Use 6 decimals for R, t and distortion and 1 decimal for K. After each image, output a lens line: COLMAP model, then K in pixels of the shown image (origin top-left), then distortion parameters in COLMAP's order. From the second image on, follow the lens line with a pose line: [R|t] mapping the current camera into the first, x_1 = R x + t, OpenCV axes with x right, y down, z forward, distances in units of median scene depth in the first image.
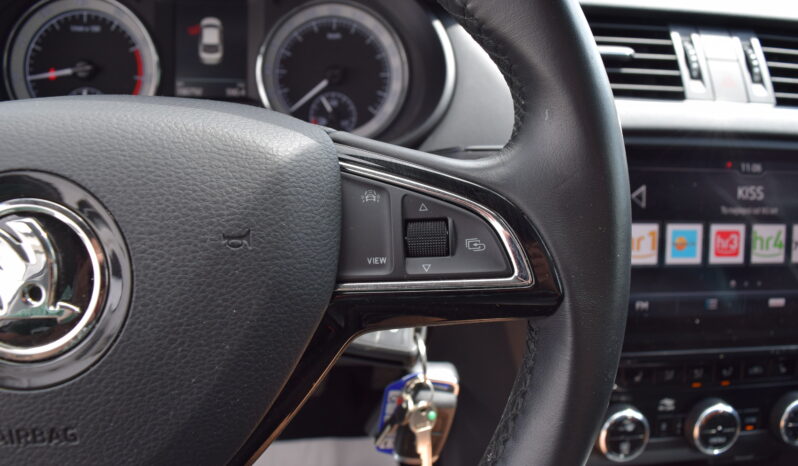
lens RADIAL K [[609.0, 0, 399.0], [0, 609.0, 233.0], [0, 0, 1]] dist [-0.086418, 0.004340]
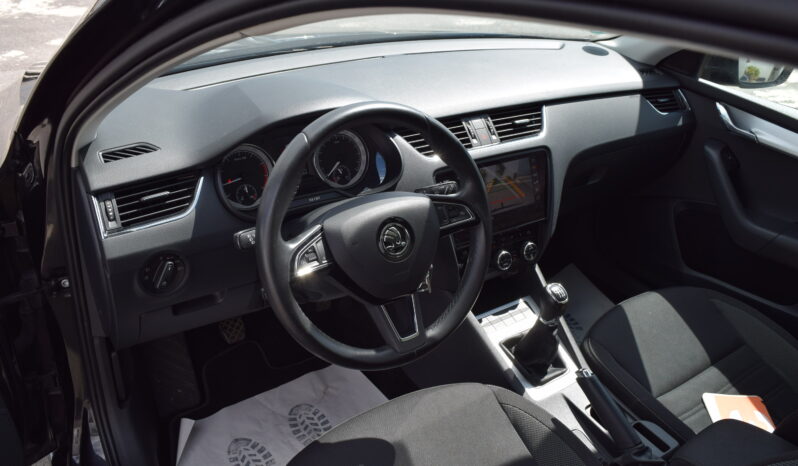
lens RADIAL K [[630.0, 0, 399.0], [0, 630.0, 233.0], [0, 0, 1]] dist [-0.089468, 0.009167]
pose [[0.887447, -0.229672, 0.399611, -1.049393], [0.205598, 0.973226, 0.102763, -0.198263], [-0.412514, -0.009037, 0.910906, -1.484712]]
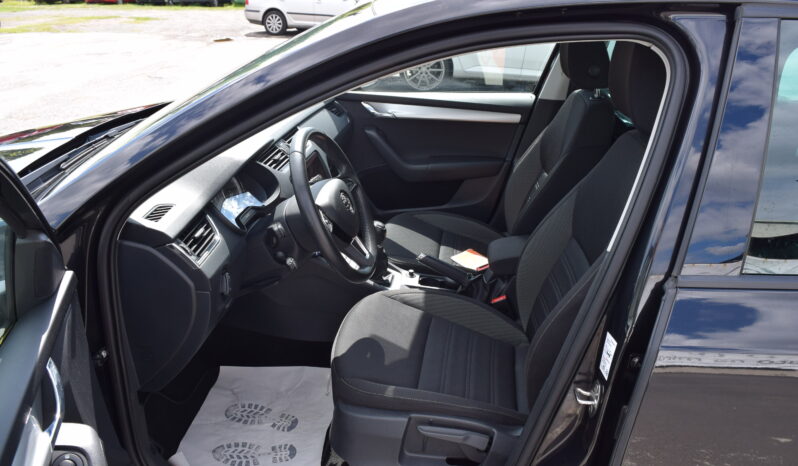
lens RADIAL K [[630.0, 0, 399.0], [0, 630.0, 233.0], [0, 0, 1]] dist [-0.089468, 0.009167]
pose [[0.232452, -0.429206, 0.872782, -3.263887], [0.462663, 0.838127, 0.288940, -0.694076], [-0.855517, 0.336639, 0.393402, -1.124450]]
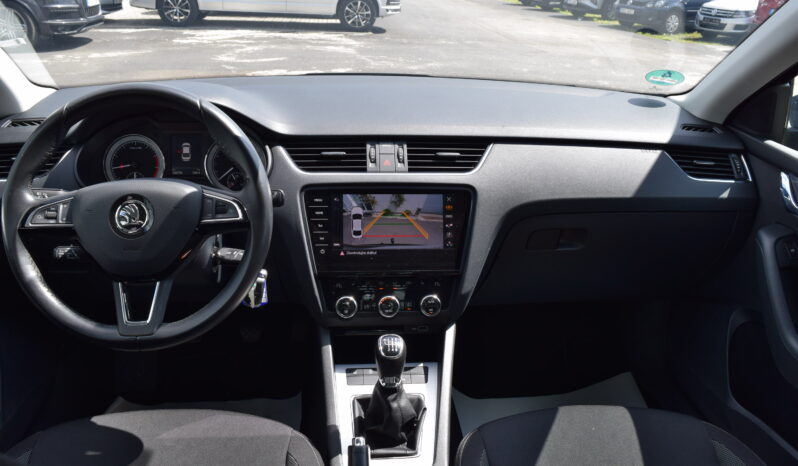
lens RADIAL K [[634.9, 0, 397.7], [0, 634.9, 207.3], [0, 0, 1]] dist [-0.082595, -0.005211]
pose [[0.999267, -0.021394, -0.031759, 0.667539], [0.016738, 0.989978, -0.140224, 0.295801], [0.034440, 0.139590, 0.989610, -1.579735]]
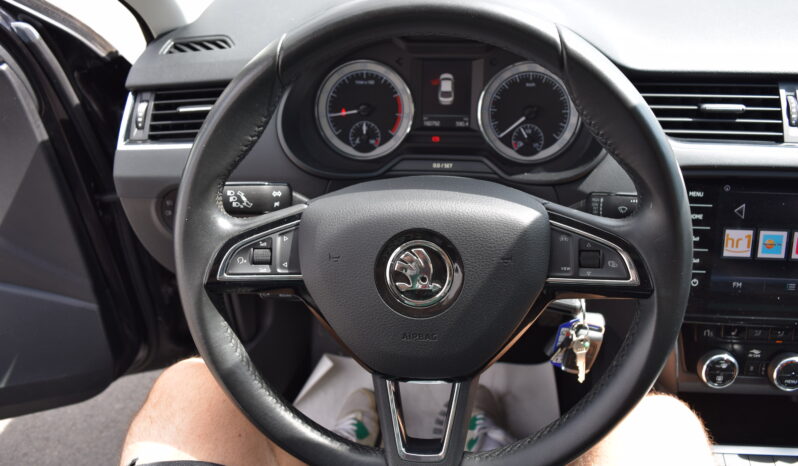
lens RADIAL K [[630.0, 0, 399.0], [0, 630.0, 233.0], [0, 0, 1]] dist [-0.089468, 0.009167]
pose [[0.968527, 0.046793, -0.244472, -0.033604], [-0.019240, 0.993306, 0.113901, -0.151144], [0.248166, -0.105612, 0.962943, -0.601187]]
